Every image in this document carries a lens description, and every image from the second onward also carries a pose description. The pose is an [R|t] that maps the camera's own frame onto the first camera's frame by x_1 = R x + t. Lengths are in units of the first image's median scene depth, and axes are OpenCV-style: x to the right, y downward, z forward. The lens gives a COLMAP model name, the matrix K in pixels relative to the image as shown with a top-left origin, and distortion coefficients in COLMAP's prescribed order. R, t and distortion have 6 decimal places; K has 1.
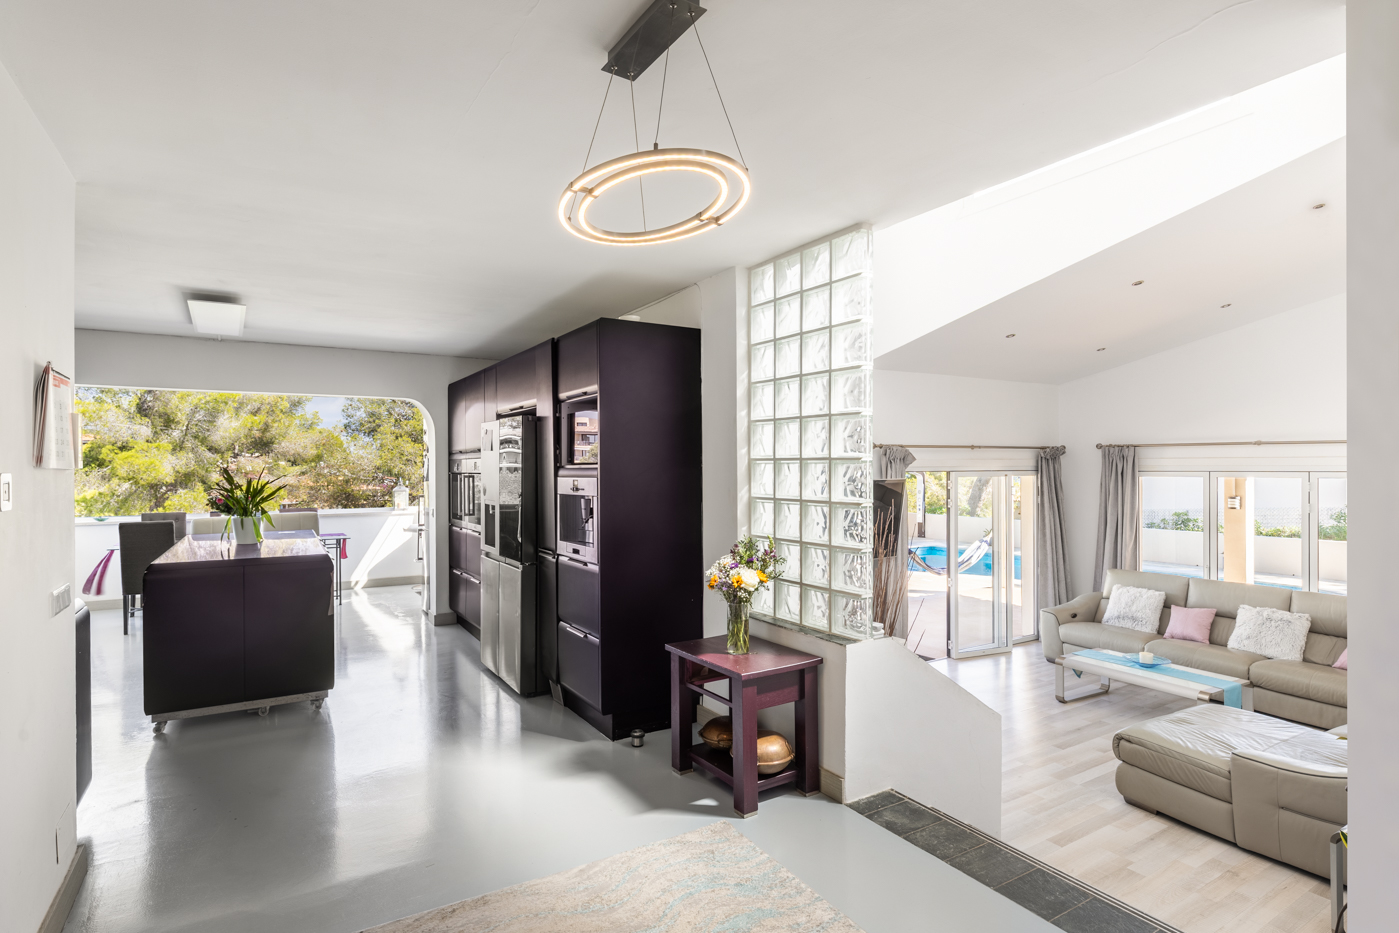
lens RADIAL K [[731.5, 0, 697.4], [0, 731.5, 476.1], [0, 0, 1]] dist [-0.003342, -0.000312]
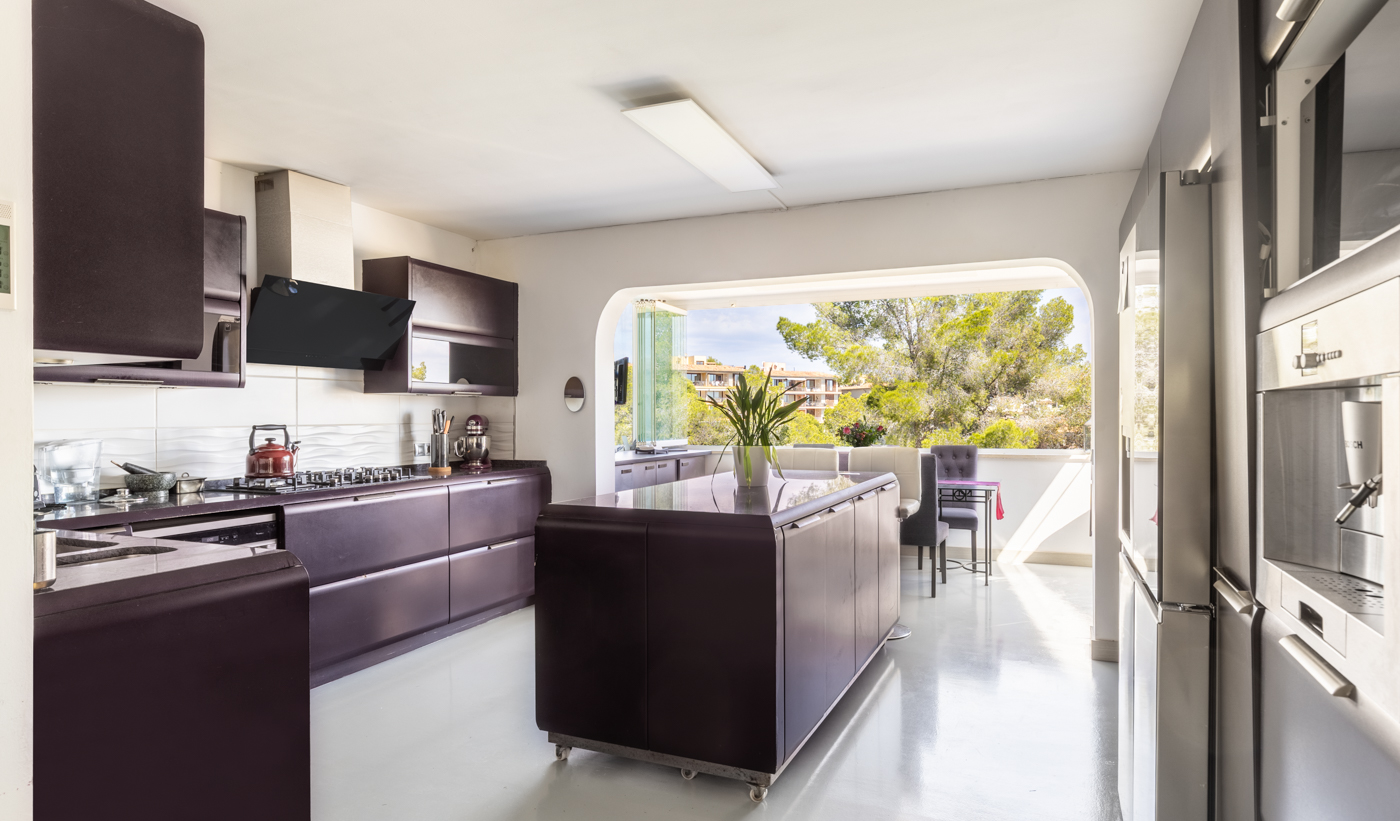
lens RADIAL K [[753.2, 0, 738.0], [0, 753.2, 420.8], [0, 0, 1]] dist [-0.000435, -0.000070]
pose [[0.583714, -0.000663, -0.811959, -0.017578], [0.000131, 1.000000, -0.000722, 0.009002], [0.811960, 0.000315, 0.583713, 0.165875]]
